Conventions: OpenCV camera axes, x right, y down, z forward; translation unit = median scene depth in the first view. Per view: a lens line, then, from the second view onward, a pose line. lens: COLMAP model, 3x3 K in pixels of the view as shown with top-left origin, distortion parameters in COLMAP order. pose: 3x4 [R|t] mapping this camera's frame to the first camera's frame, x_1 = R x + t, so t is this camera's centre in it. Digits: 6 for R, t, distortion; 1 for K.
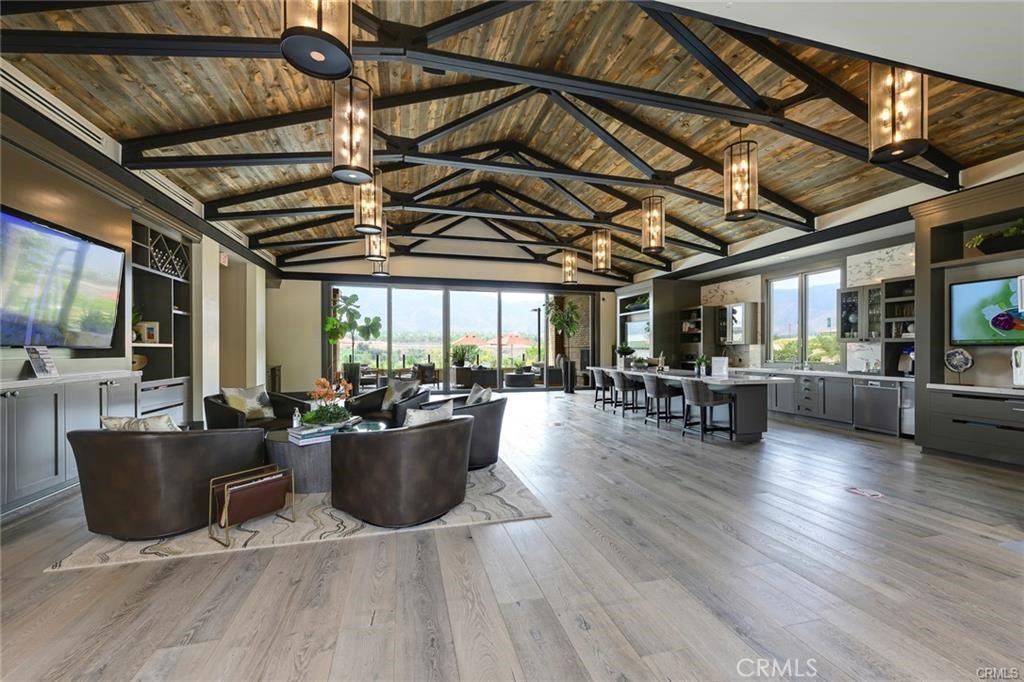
lens RADIAL K [[416.9, 0, 513.7], [0, 416.9, 343.7], [0, 0, 1]] dist [-0.000976, -0.000309]
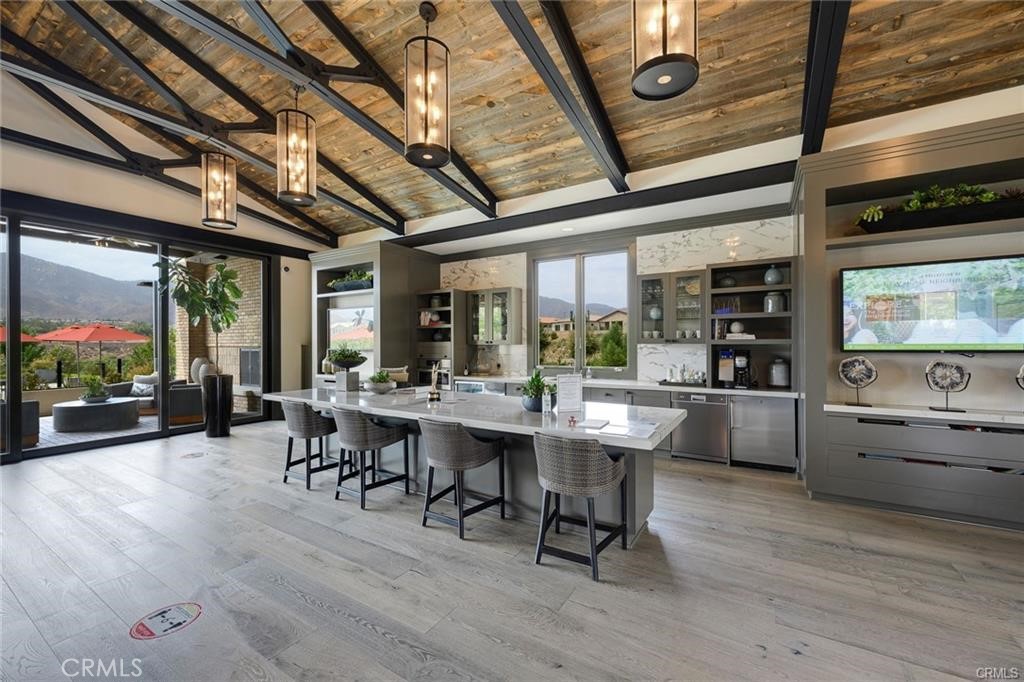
lens RADIAL K [[416.9, 0, 513.7], [0, 416.9, 343.7], [0, 0, 1]] dist [-0.000976, -0.000309]
pose [[0.730149, -0.004174, 0.683275, 0.054915], [-0.004160, 0.999936, 0.010554, -0.007471], [-0.683275, -0.010548, 0.730085, 0.424663]]
